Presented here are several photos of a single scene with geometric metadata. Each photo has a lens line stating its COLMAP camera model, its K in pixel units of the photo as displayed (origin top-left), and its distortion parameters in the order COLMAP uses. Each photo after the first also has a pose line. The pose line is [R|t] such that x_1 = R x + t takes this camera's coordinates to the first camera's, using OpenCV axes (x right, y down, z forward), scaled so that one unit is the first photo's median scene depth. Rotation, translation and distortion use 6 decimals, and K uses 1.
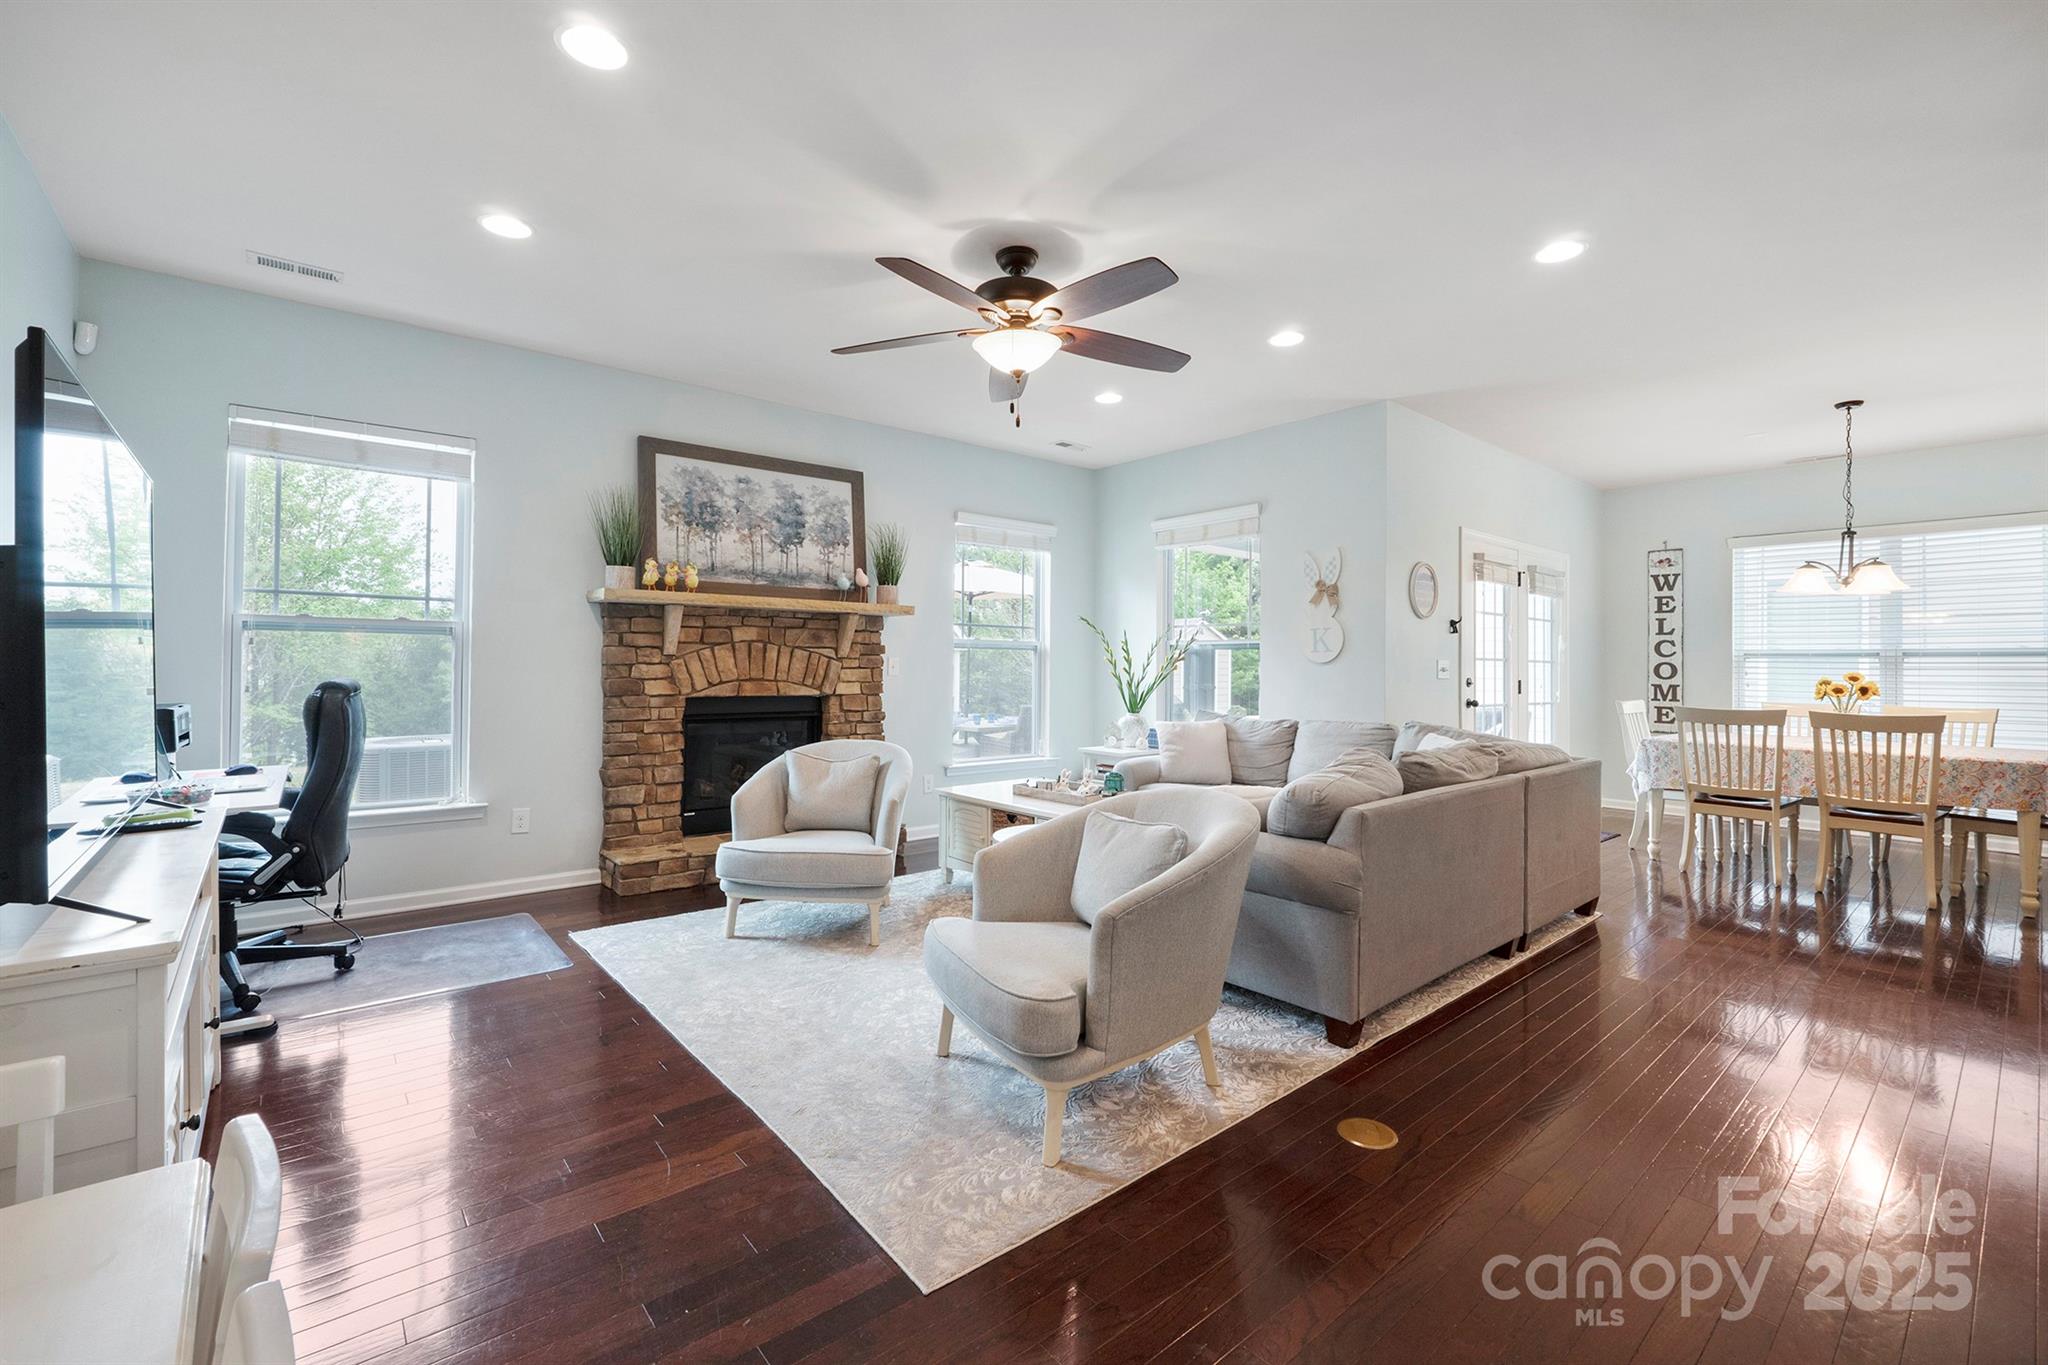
lens RADIAL K [[870.4, 0, 1029.4], [0, 870.4, 660.4], [0, 0, 1]] dist [-0.001428, -0.000119]
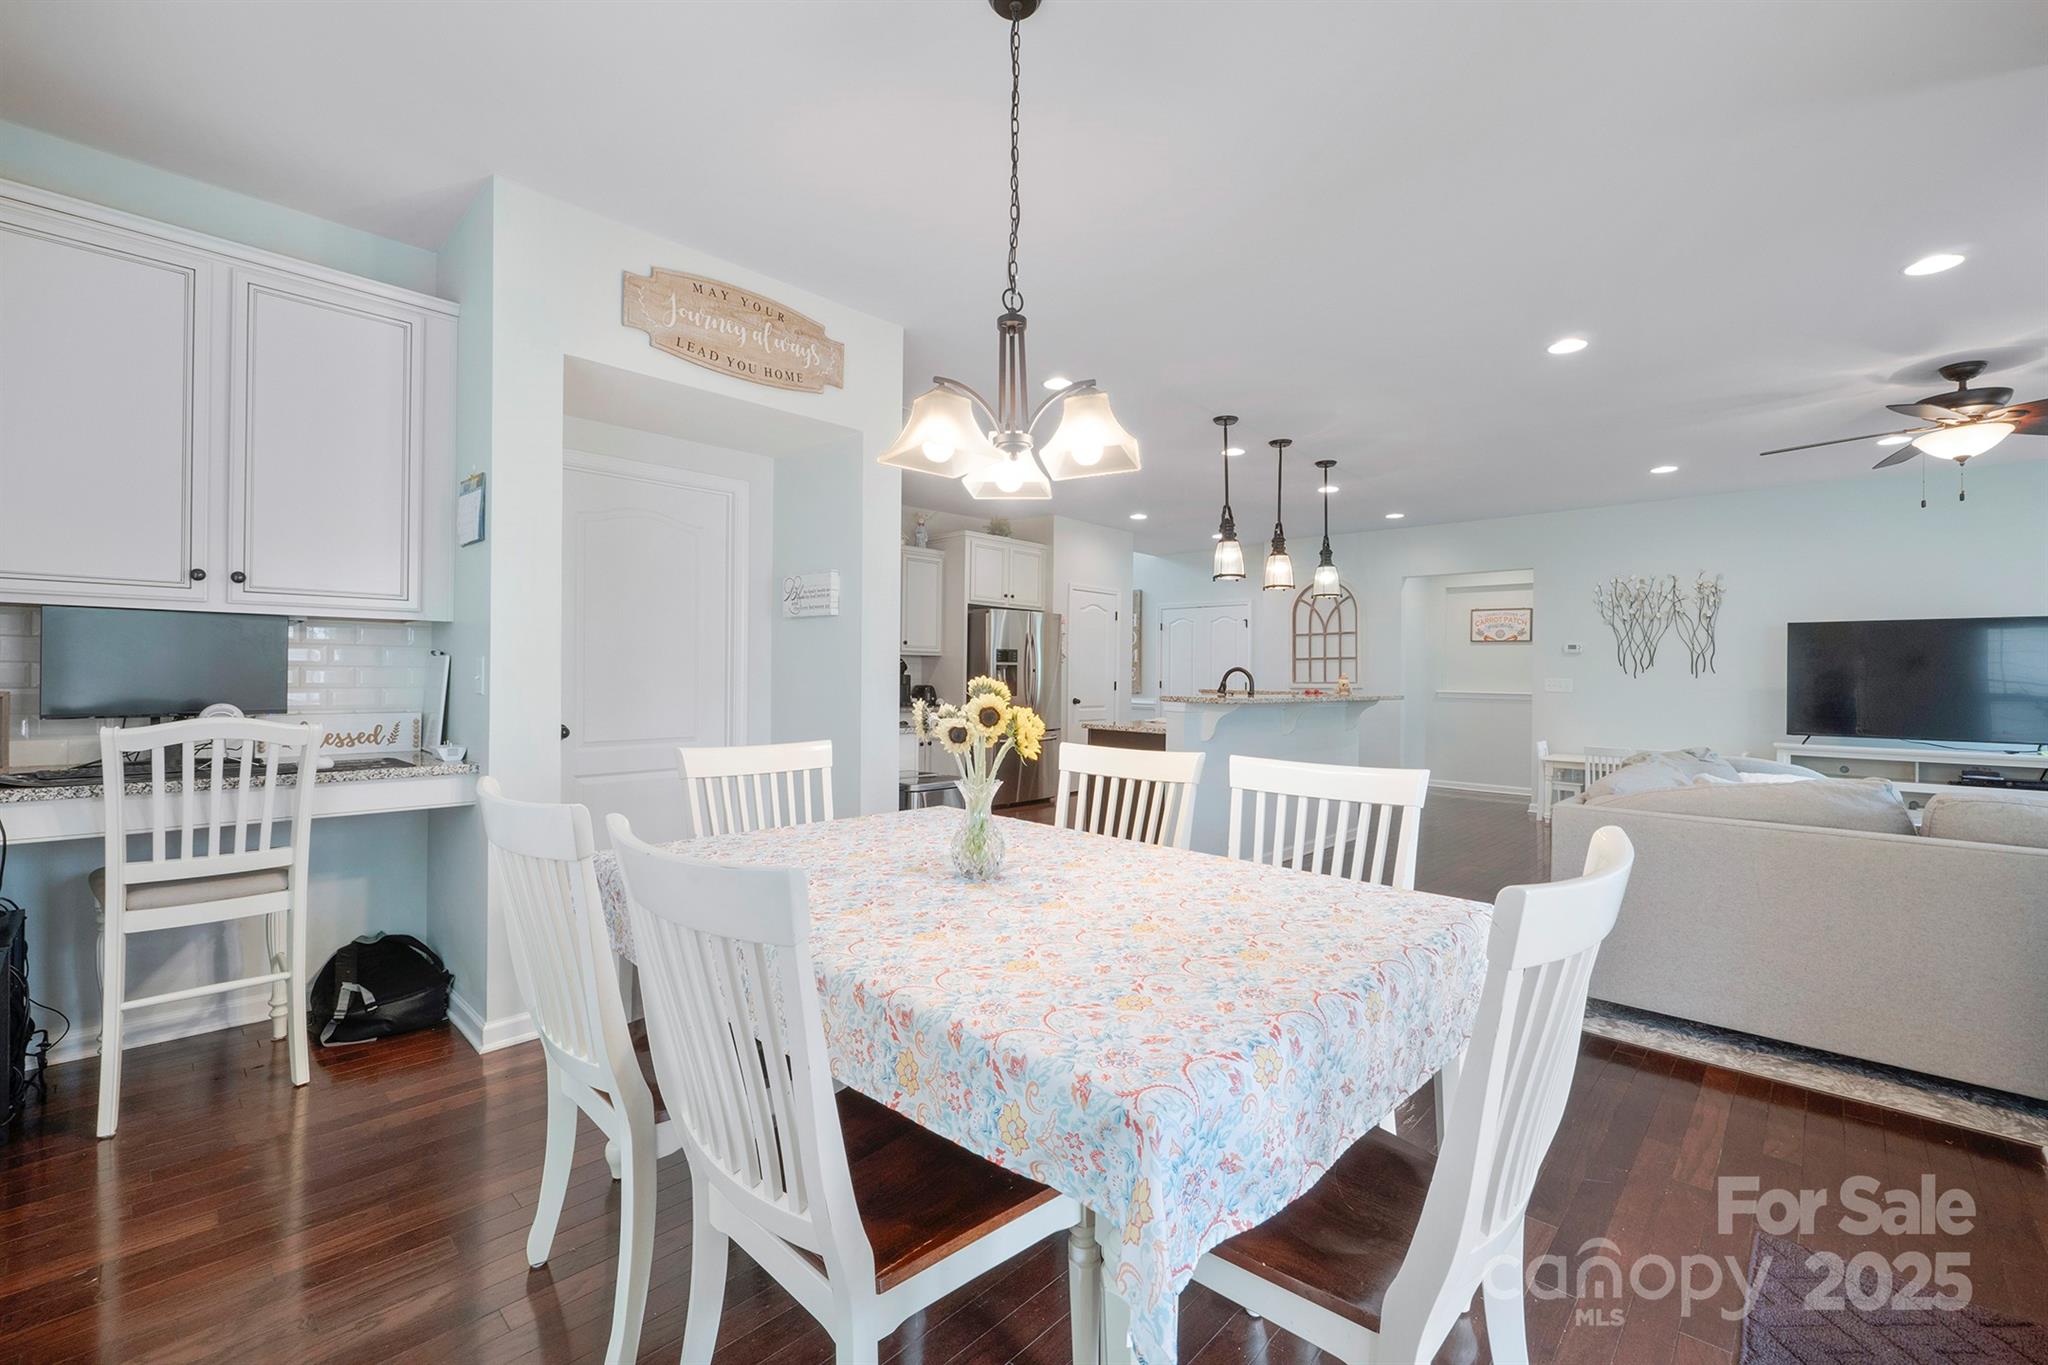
lens RADIAL K [[851.8, 0, 1019.6], [0, 851.8, 673.0], [0, 0, 1]] dist [-0.007656, 0.000032]
pose [[-0.994582, -0.021452, -0.101717, 0.953526], [-0.020385, 0.999726, -0.011518, 0.016392], [0.101936, -0.009382, -0.994747, 1.348462]]
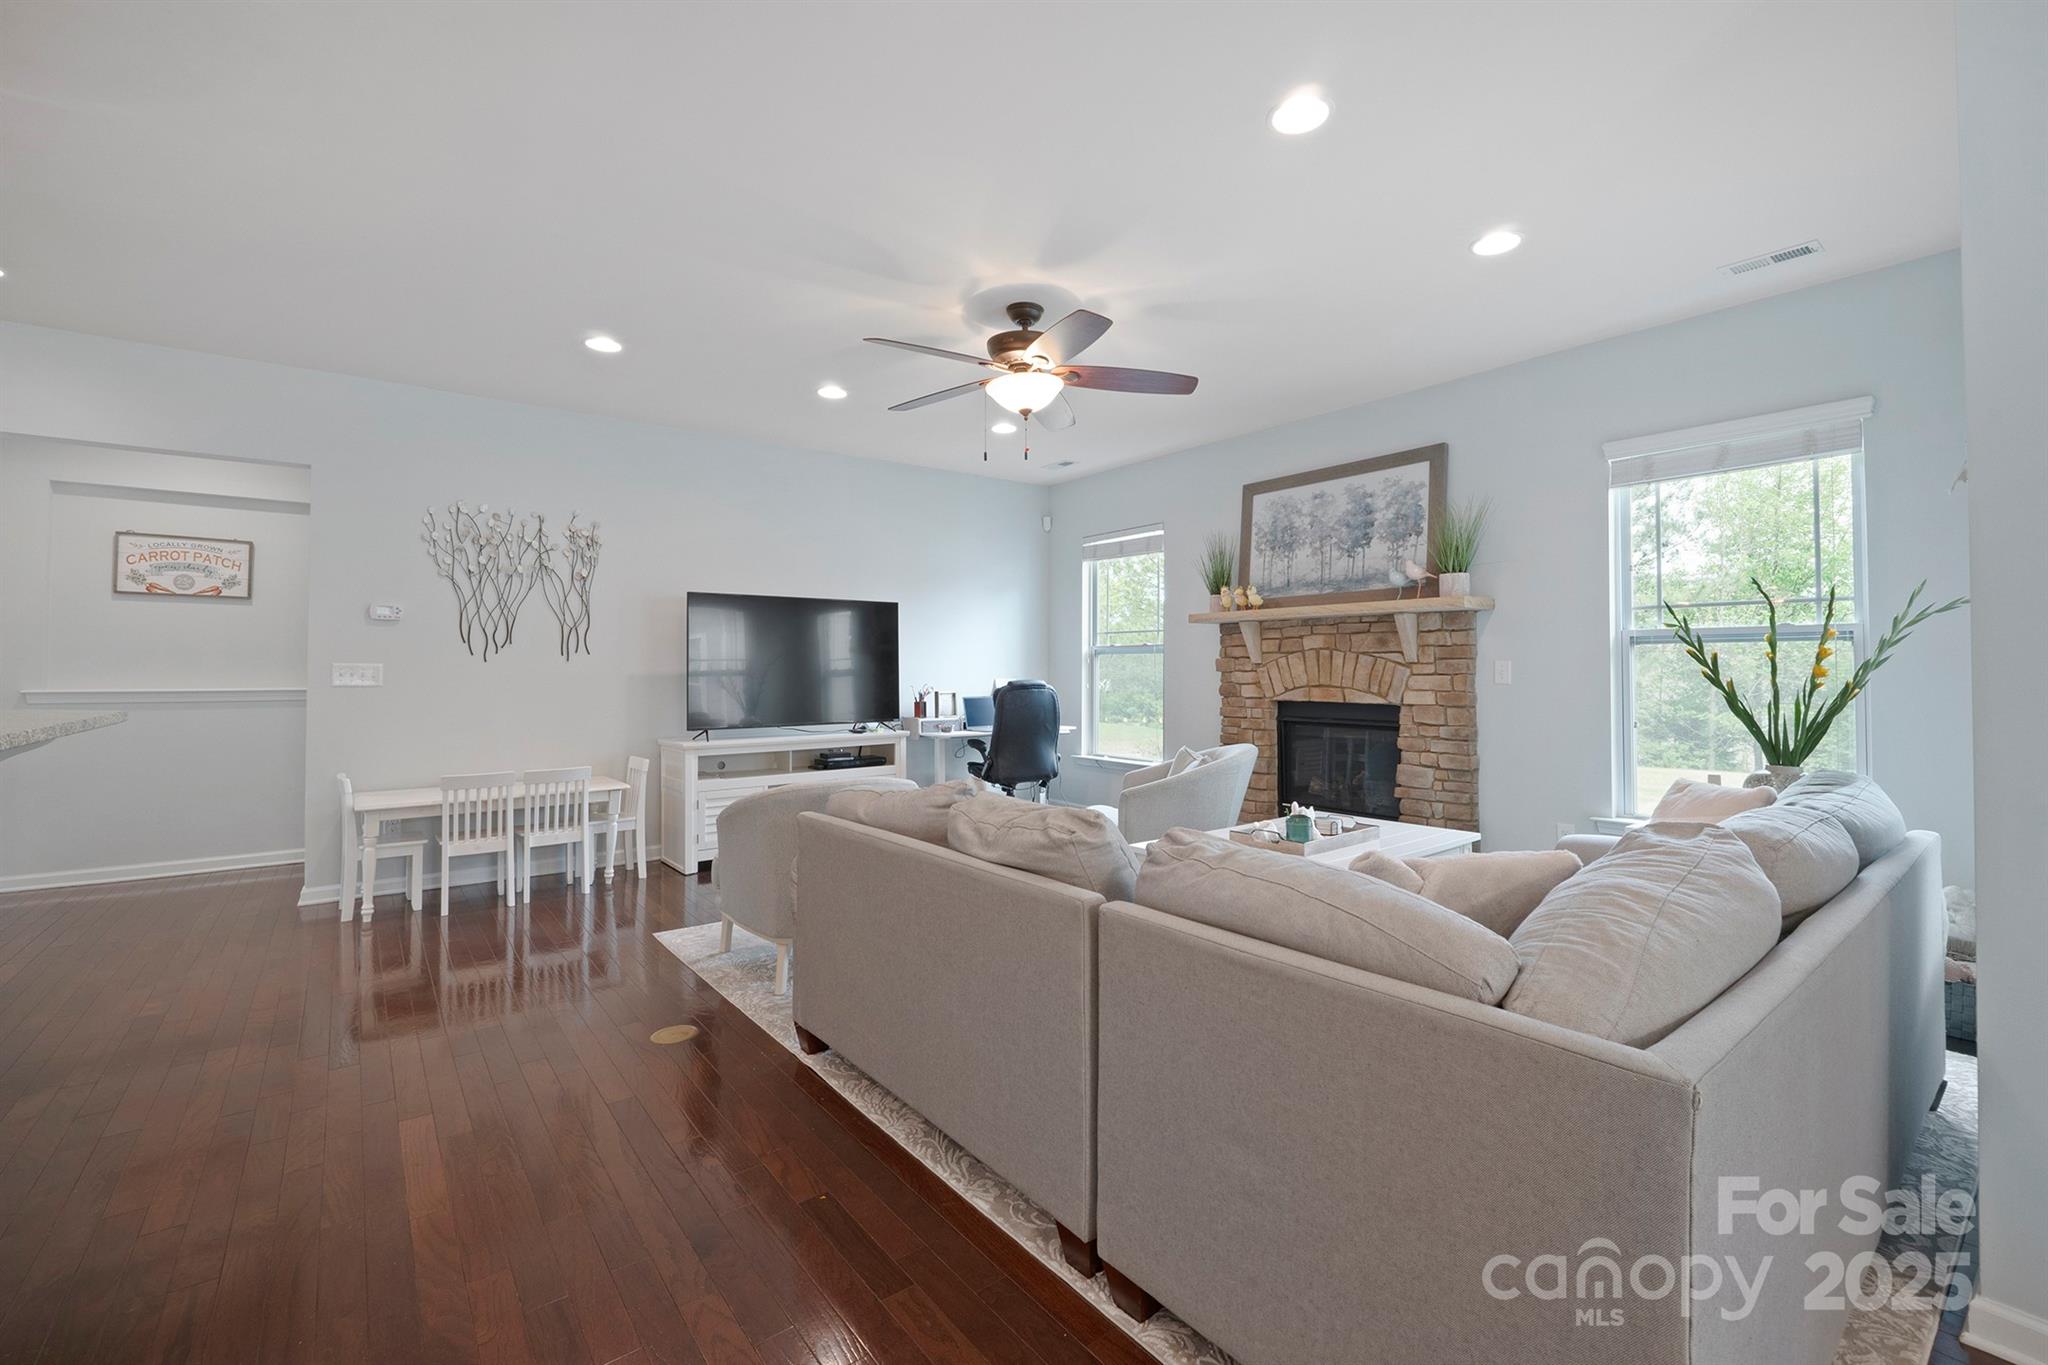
lens RADIAL K [[868.5, 0, 1024.6], [0, 868.5, 650.9], [0, 0, 1]] dist [-0.008505, -0.000168]
pose [[-0.041986, -0.029366, -0.998687, 0.711866], [0.007389, 0.999531, -0.029702, 0.008347], [0.999091, -0.008627, -0.041749, 0.676035]]
